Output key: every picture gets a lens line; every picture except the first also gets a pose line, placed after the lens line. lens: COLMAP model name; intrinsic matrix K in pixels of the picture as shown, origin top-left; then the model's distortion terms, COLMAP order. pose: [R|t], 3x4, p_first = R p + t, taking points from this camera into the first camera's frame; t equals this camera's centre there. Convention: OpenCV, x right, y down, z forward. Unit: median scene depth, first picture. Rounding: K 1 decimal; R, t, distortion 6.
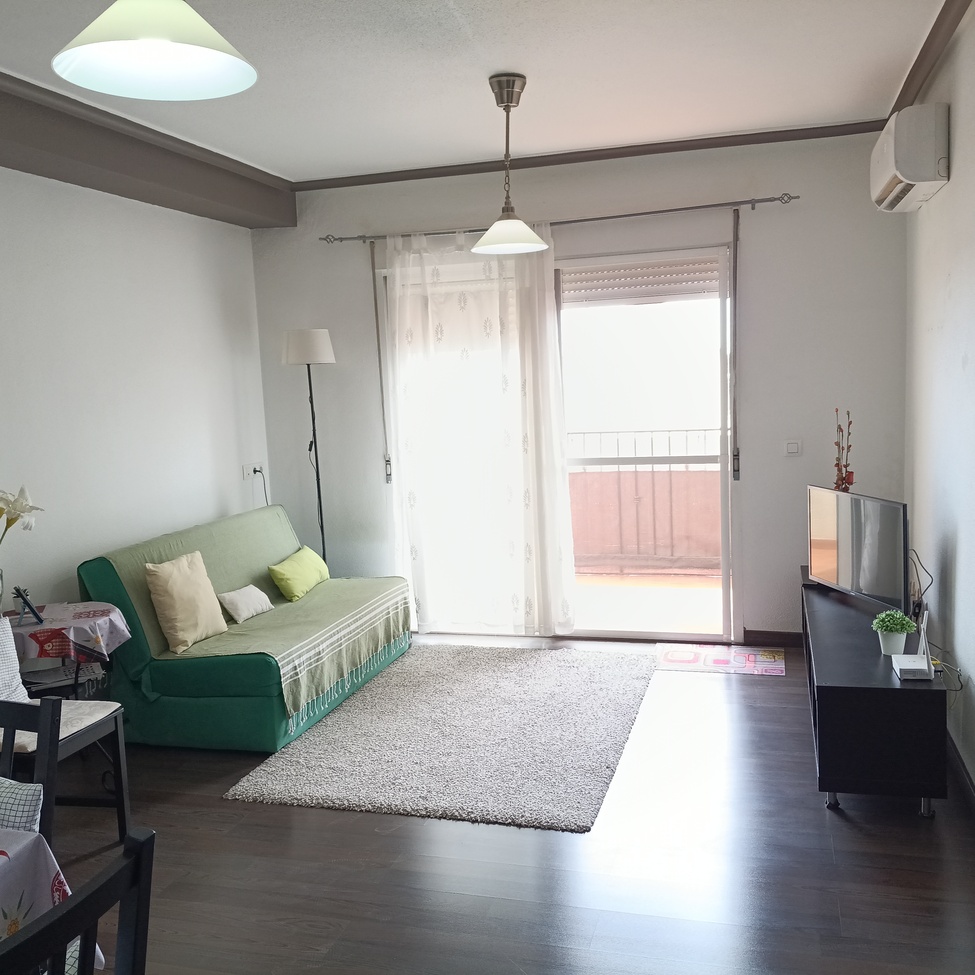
lens RADIAL K [[982.5, 0, 497.0], [0, 982.5, 491.6], [0, 0, 1]] dist [0.040213, 0.000000]
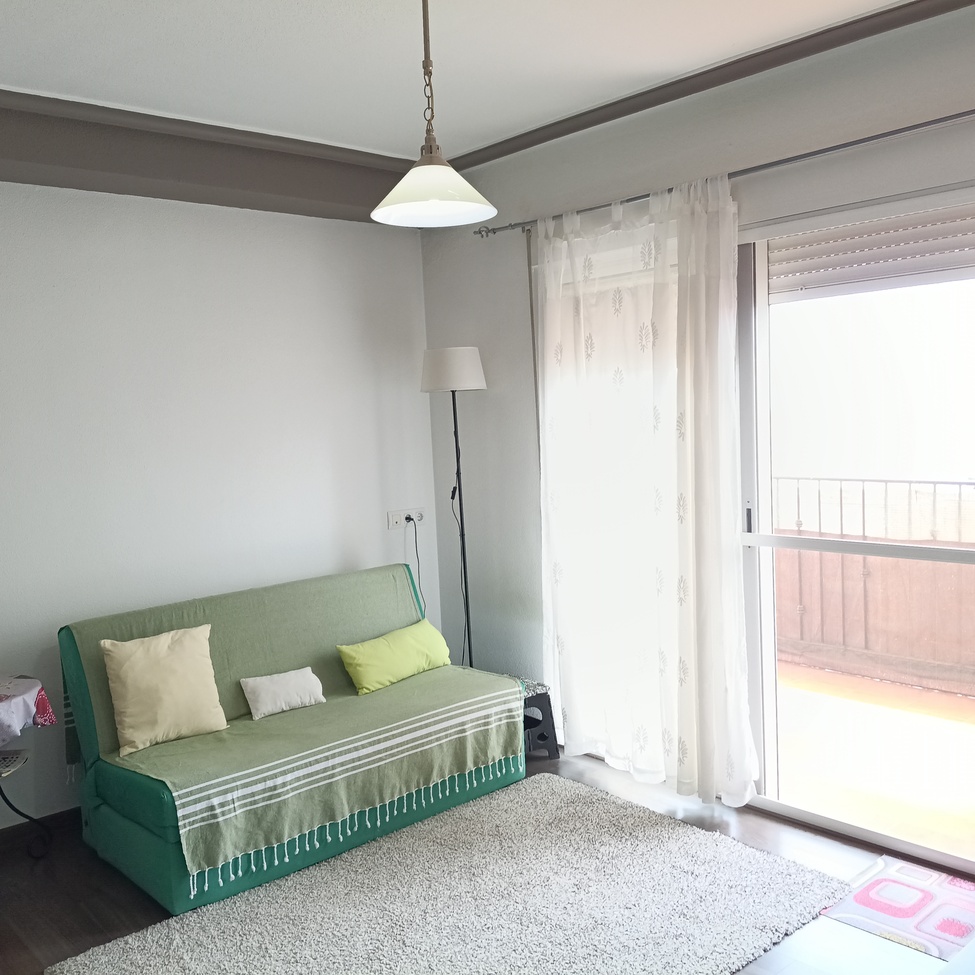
lens RADIAL K [[982.5, 0, 486.6], [0, 982.5, 482.9], [0, 0, 1]] dist [0.040213, 0.000000]
pose [[0.845808, 0.046009, -0.531500, 0.271561], [-0.056096, 0.998421, -0.002843, -0.057108], [0.530530, 0.032220, 0.847053, 0.362384]]
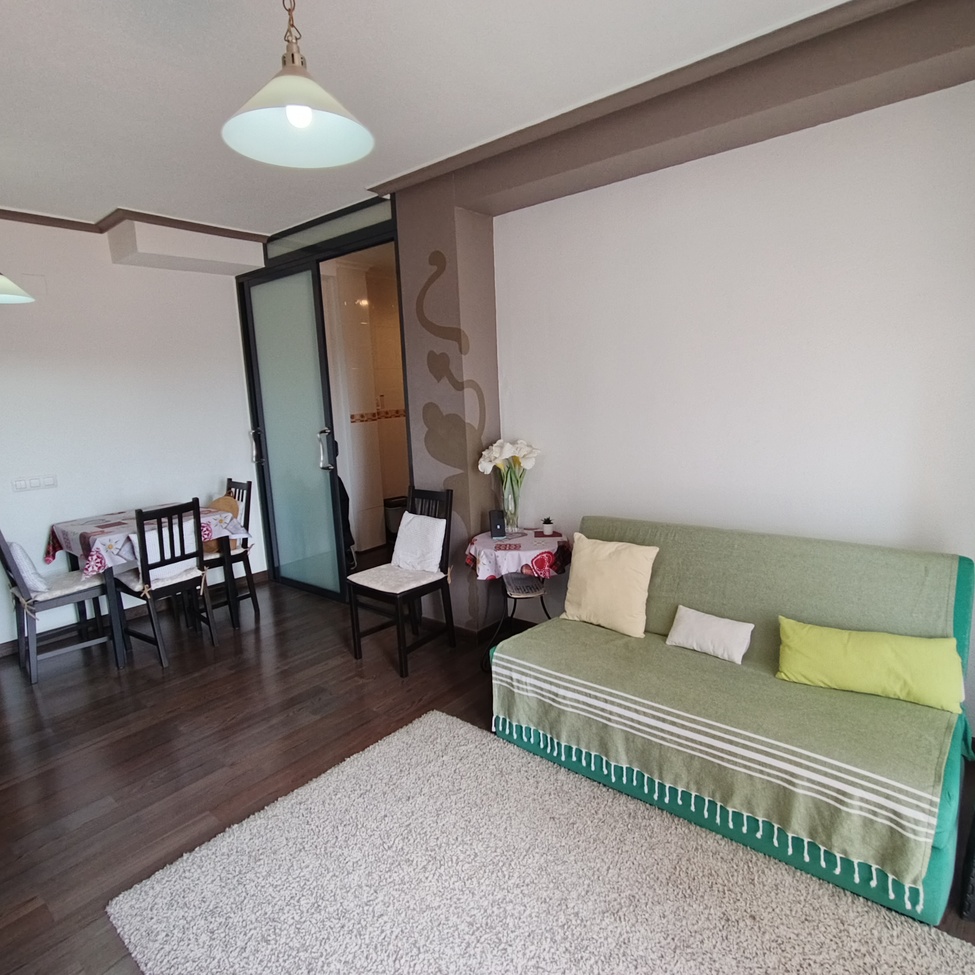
lens RADIAL K [[592.3, 0, 475.1], [0, 592.3, 482.8], [0, 0, 1]] dist [-0.030257, 0.019479]
pose [[-0.413597, 0.205507, -0.886964, 0.211282], [-0.043660, 0.968595, 0.244780, -0.108505], [0.909413, 0.139965, -0.391635, 0.894168]]
